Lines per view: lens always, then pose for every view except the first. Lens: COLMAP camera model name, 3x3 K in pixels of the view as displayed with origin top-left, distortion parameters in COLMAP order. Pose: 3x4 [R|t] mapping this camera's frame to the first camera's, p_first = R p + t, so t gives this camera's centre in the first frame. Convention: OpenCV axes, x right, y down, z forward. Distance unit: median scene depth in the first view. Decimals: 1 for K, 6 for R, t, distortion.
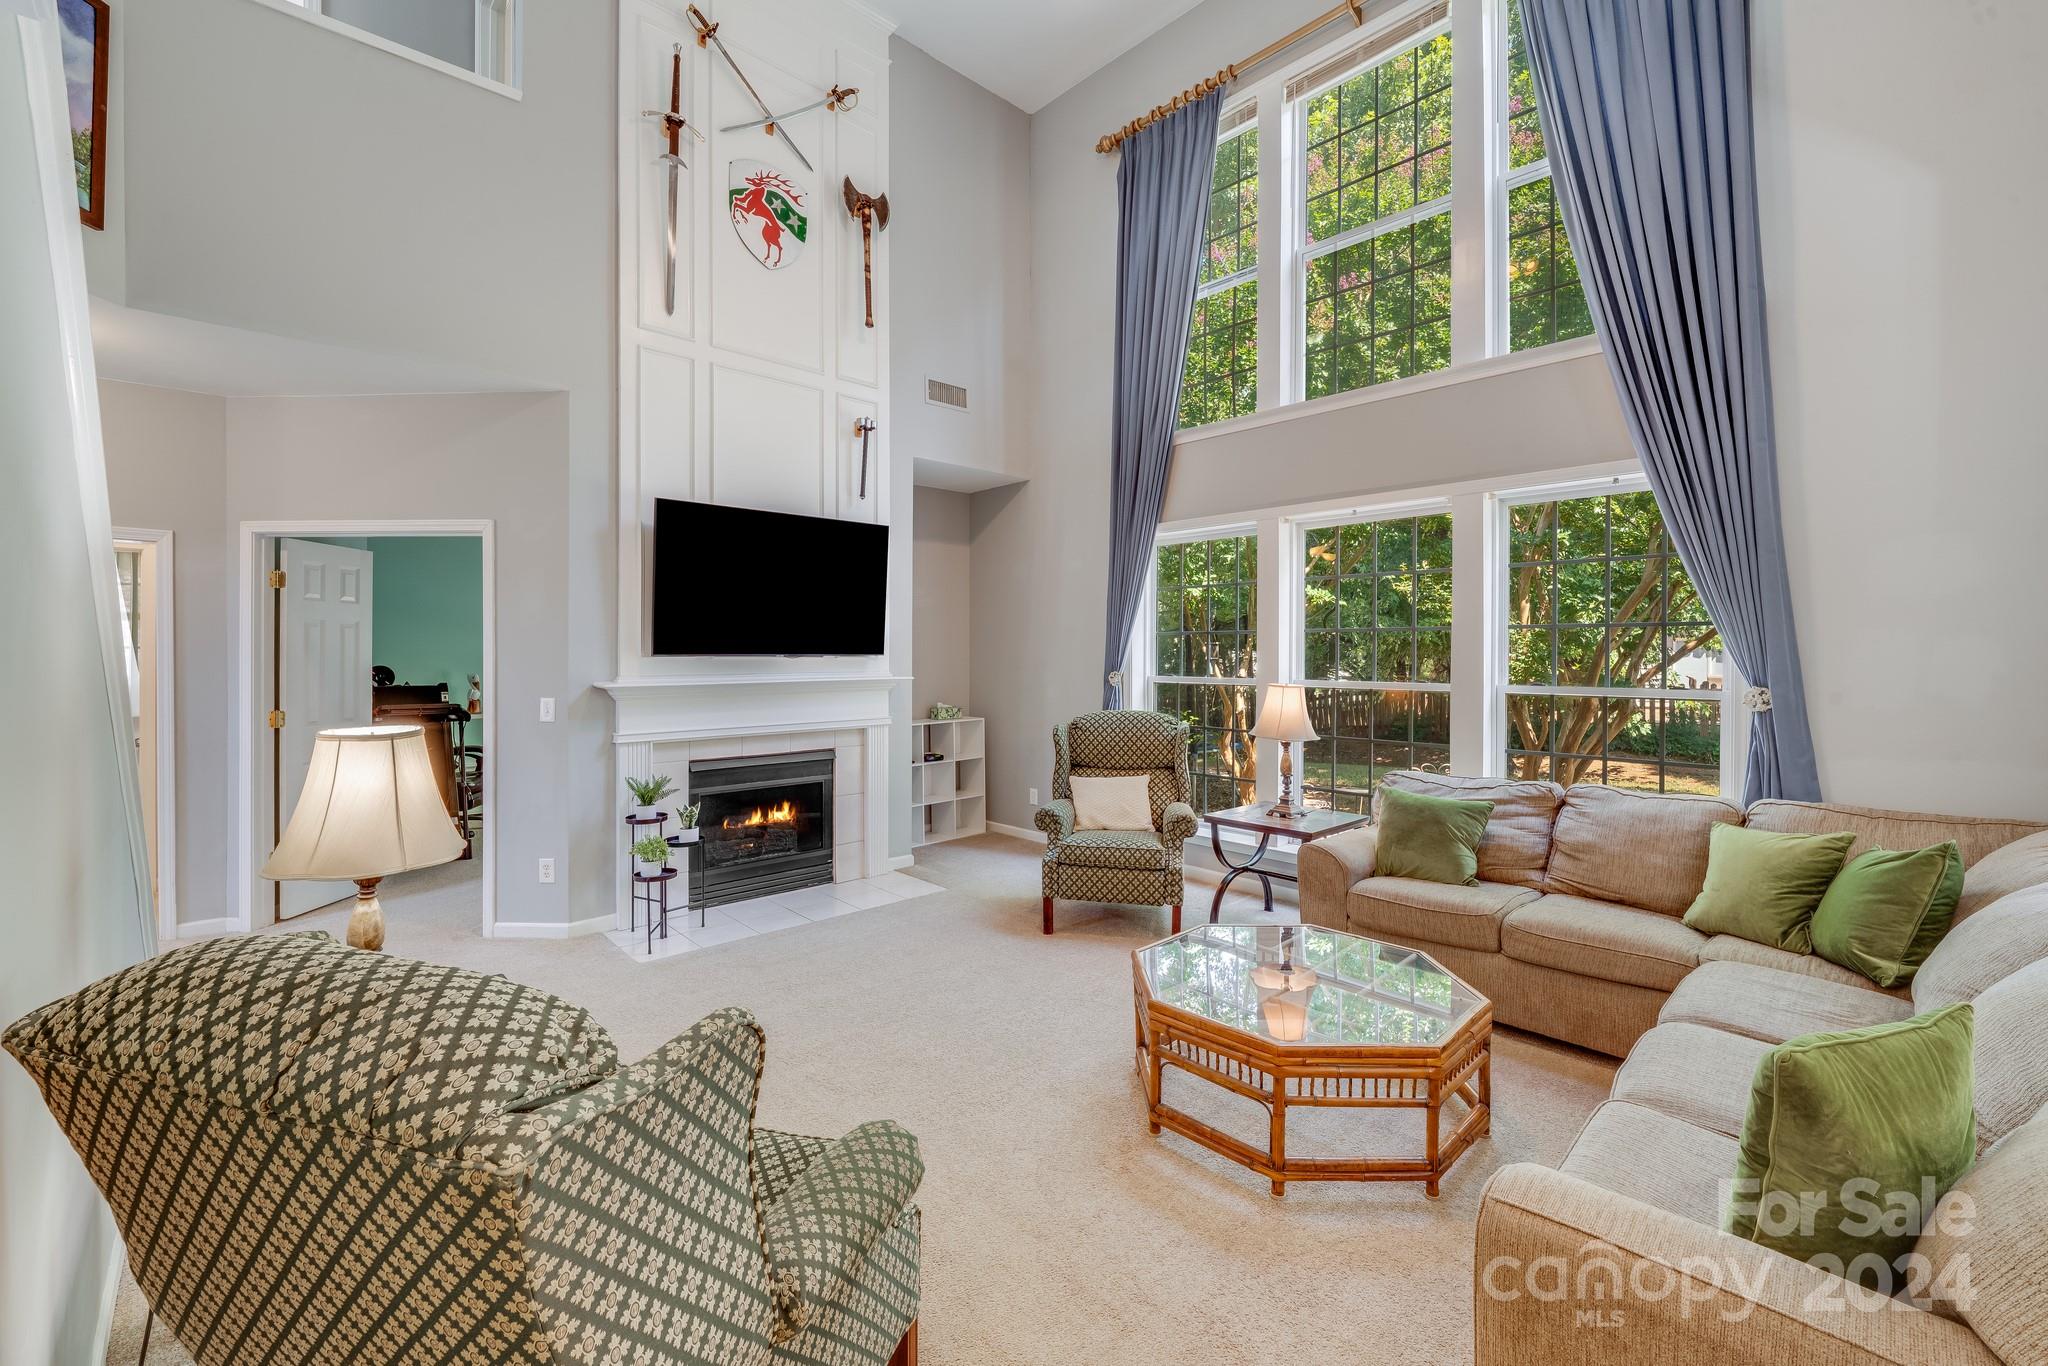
lens RADIAL K [[848.4, 0, 1008.2], [0, 848.4, 656.8], [0, 0, 1]] dist [-0.001948, -0.001187]
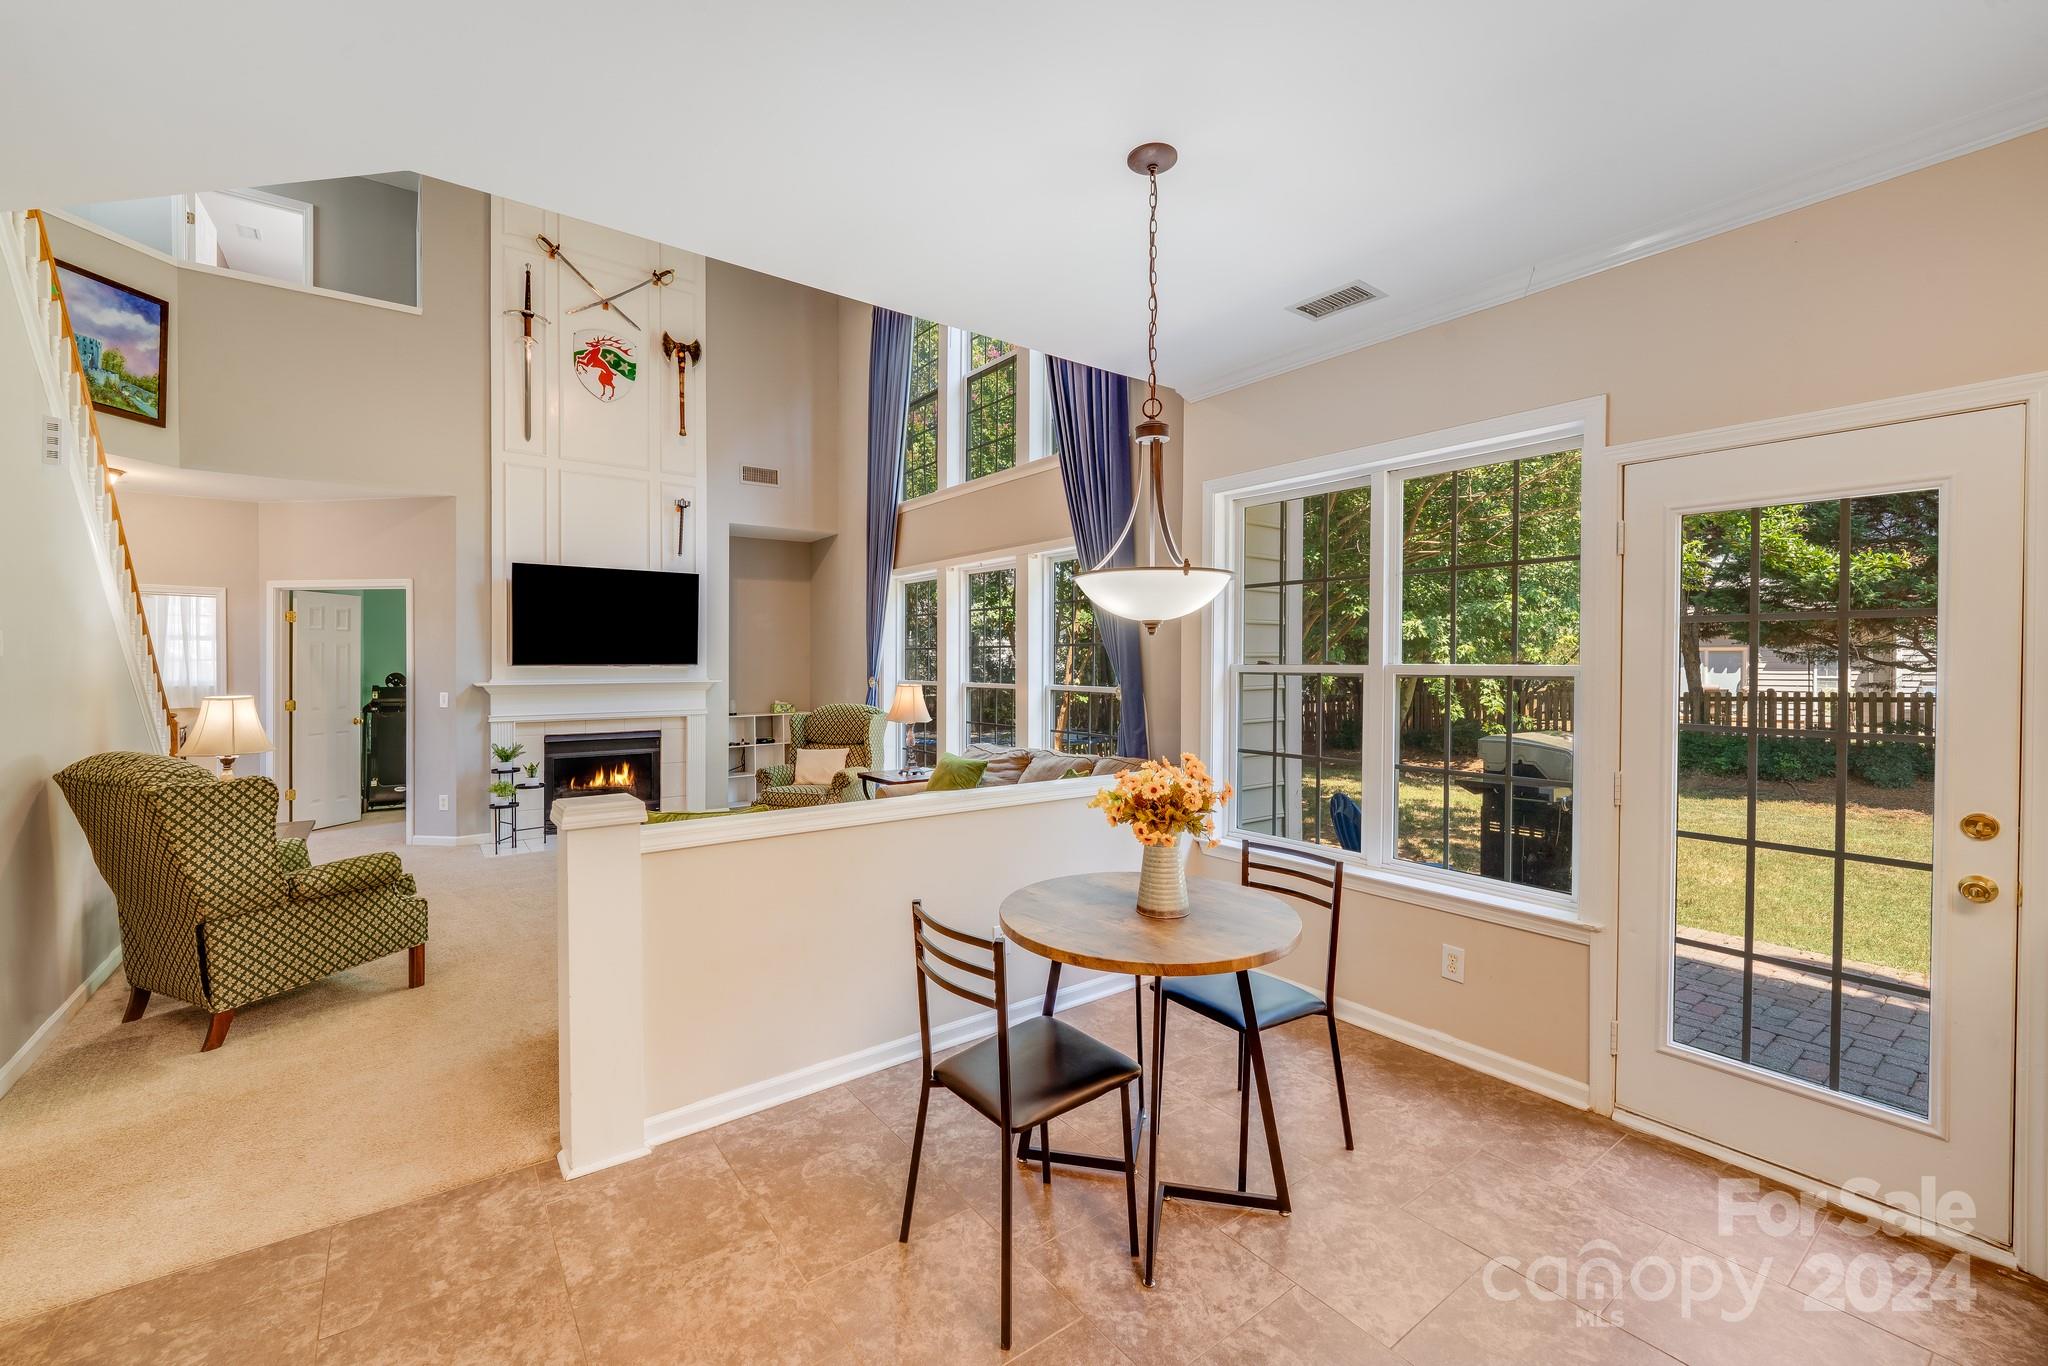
lens RADIAL K [[836.2, 0, 1017.9], [0, 836.2, 669.9], [0, 0, 1]] dist [-0.003406, -0.001061]
pose [[0.995234, -0.000118, -0.097514, 0.566391], [0.000241, 0.999999, 0.001257, 0.004935], [0.097513, -0.001274, 0.995233, -0.367826]]
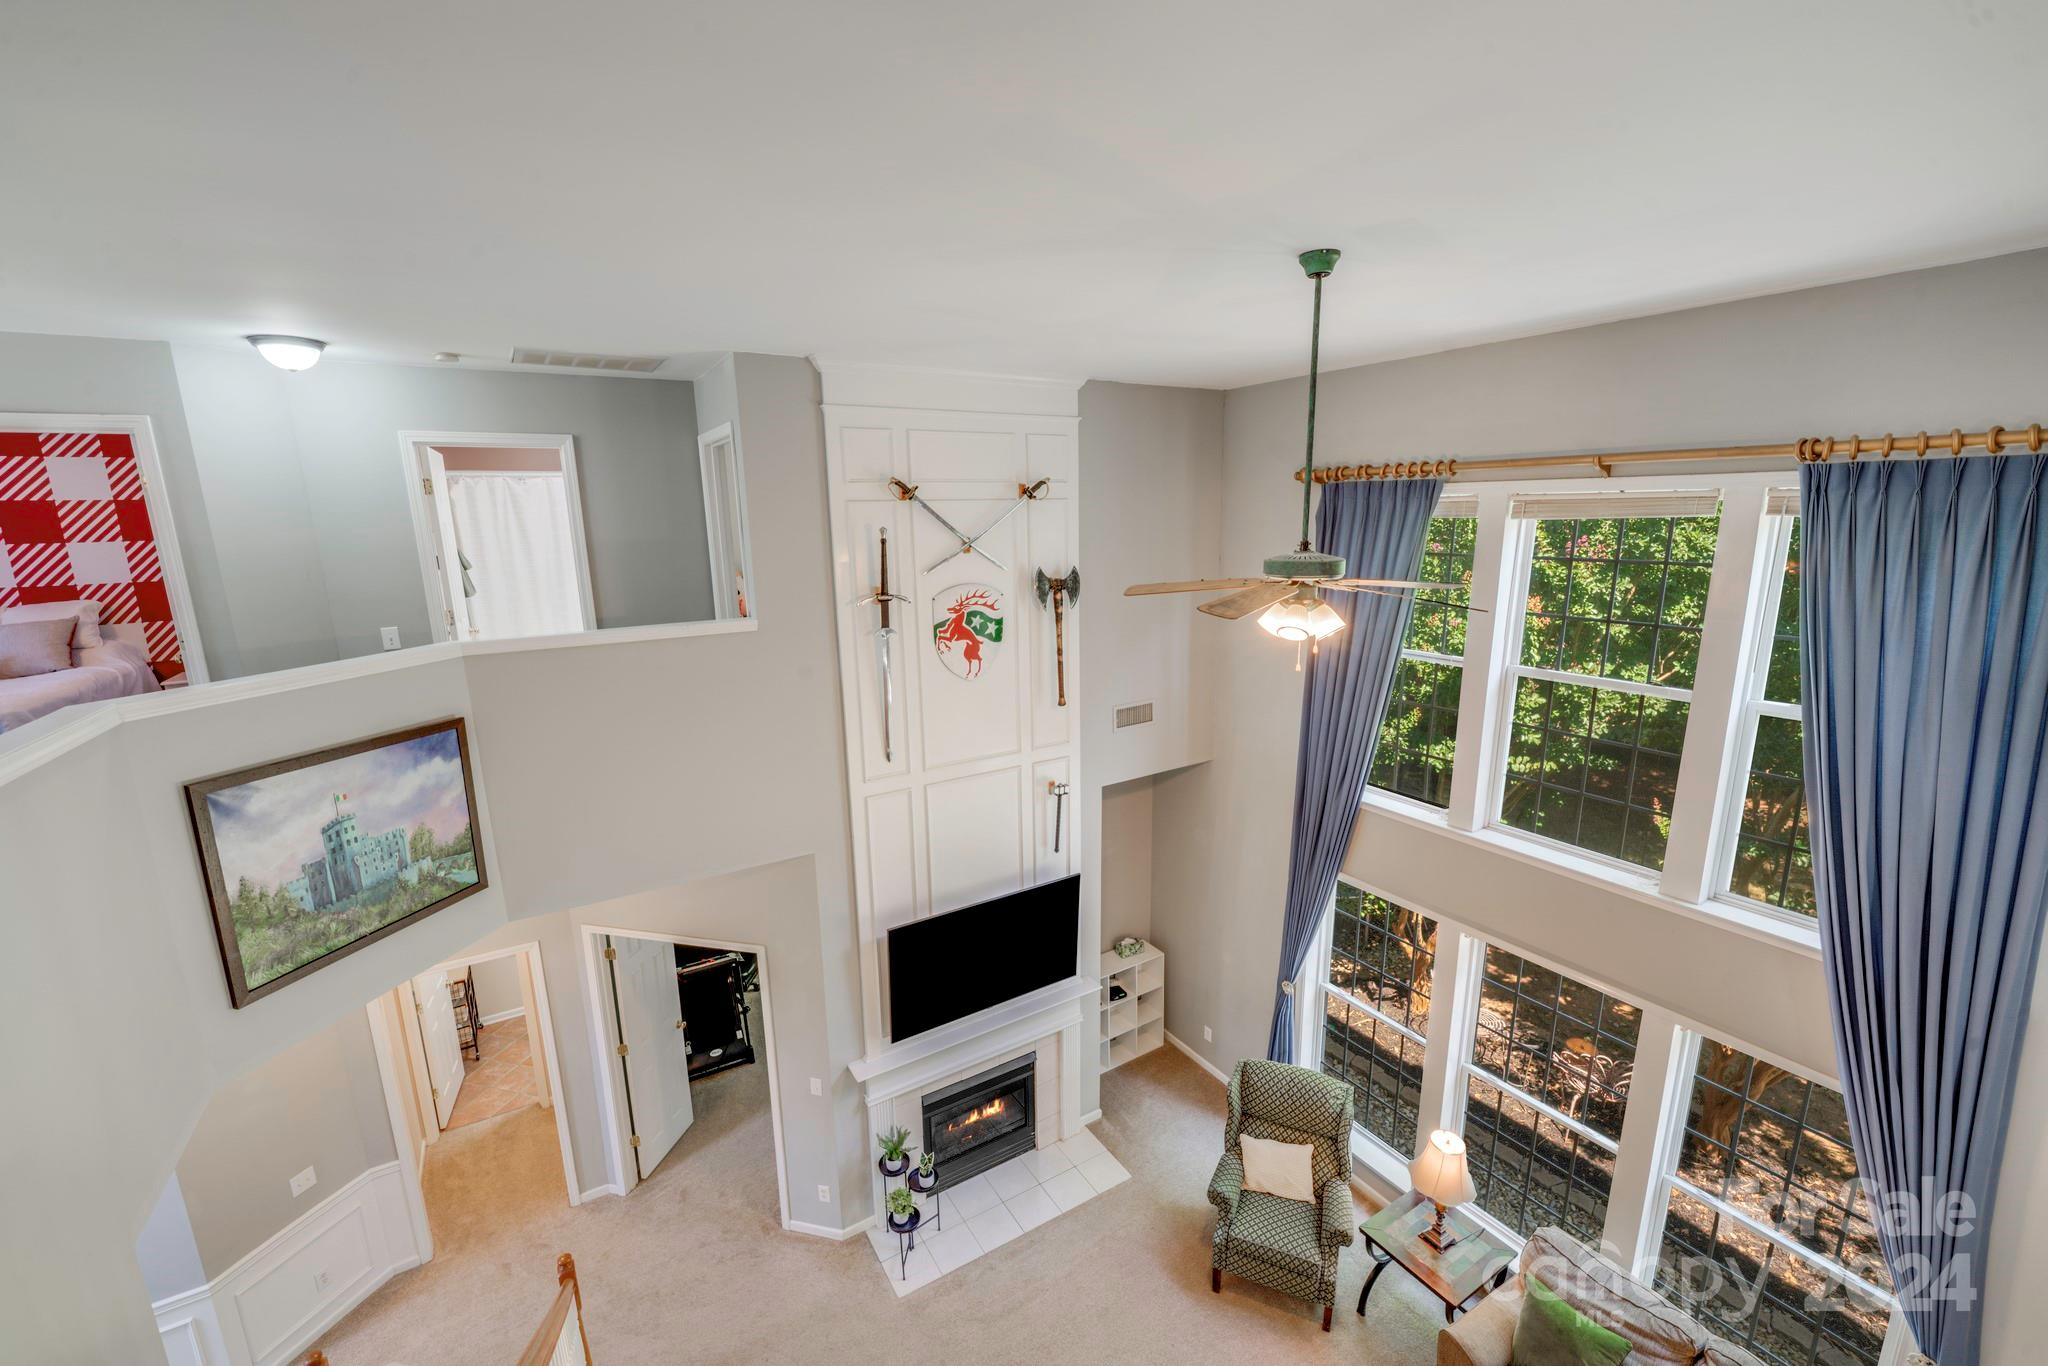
lens RADIAL K [[838.6, 0, 1016.5], [0, 838.6, 701.7], [0, 0, 1]] dist [0.007877, -0.000209]
pose [[0.980545, 0.024168, -0.194802, -0.015716], [0.019172, 0.975856, 0.217573, -0.658621], [0.195357, -0.217075, 0.956407, -0.016255]]
